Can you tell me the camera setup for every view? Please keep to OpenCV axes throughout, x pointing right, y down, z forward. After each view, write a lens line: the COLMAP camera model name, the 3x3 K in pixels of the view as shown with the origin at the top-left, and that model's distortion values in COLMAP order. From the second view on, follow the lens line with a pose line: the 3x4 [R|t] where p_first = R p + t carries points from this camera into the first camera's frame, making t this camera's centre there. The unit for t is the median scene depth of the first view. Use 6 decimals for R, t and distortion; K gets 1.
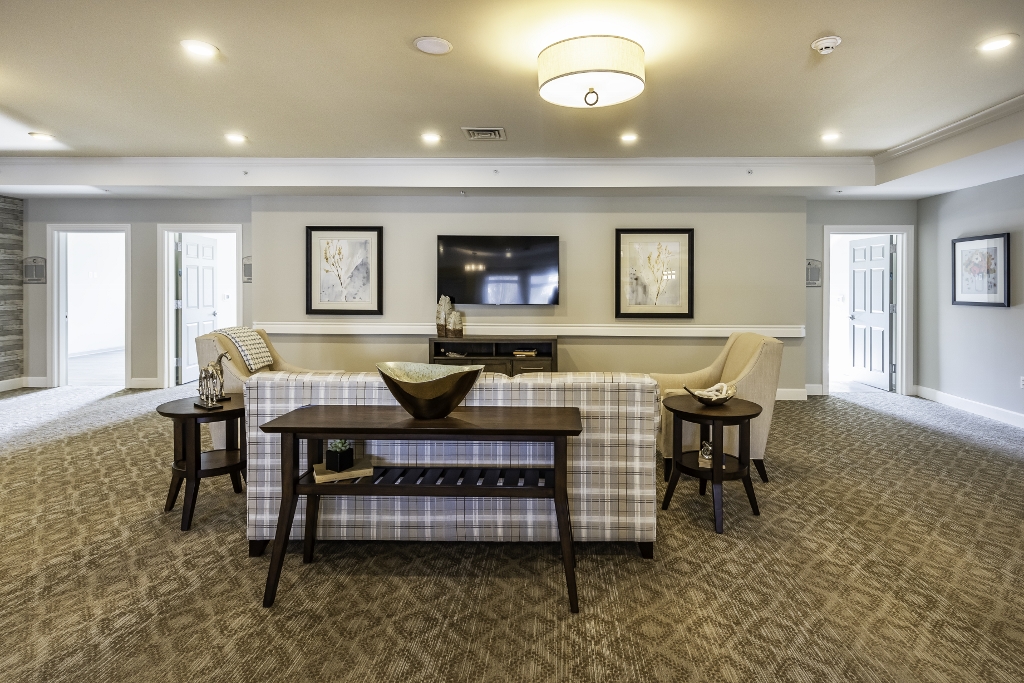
lens RADIAL K [[545.9, 0, 515.9], [0, 545.9, 338.7], [0, 0, 1]] dist [0.010528, -0.002722]
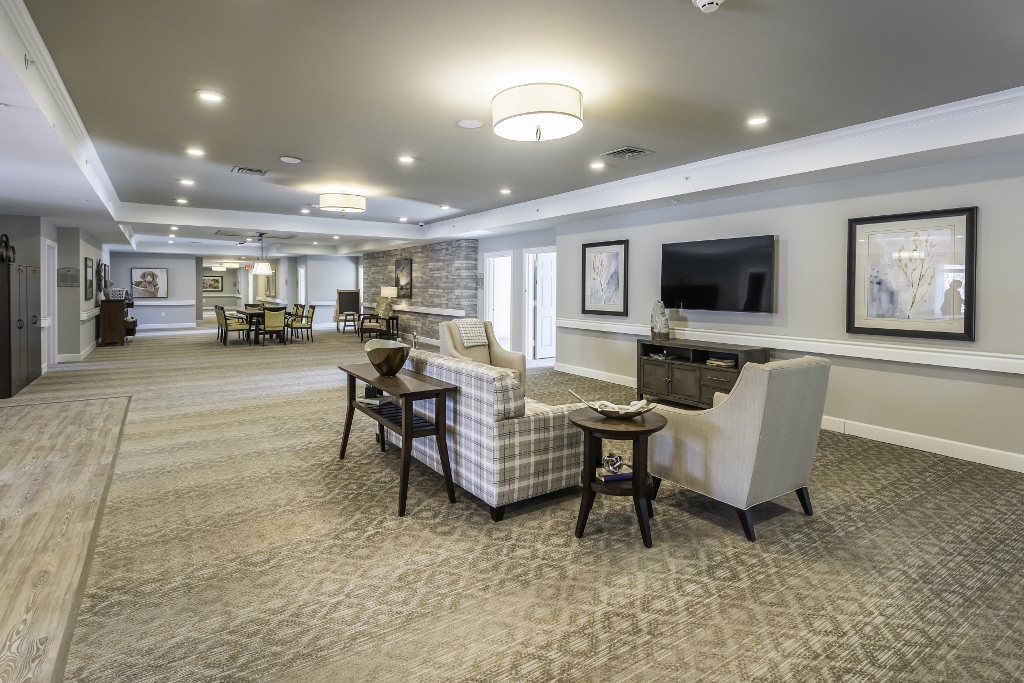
lens RADIAL K [[545.9, 0, 504.5], [0, 545.9, 342.5], [0, 0, 1]] dist [0.010528, -0.002722]
pose [[0.543778, 0.082121, -0.835202, 0.583254], [-0.075328, 0.995960, 0.048884, -0.025973], [0.835842, 0.036332, 0.547767, 0.158775]]
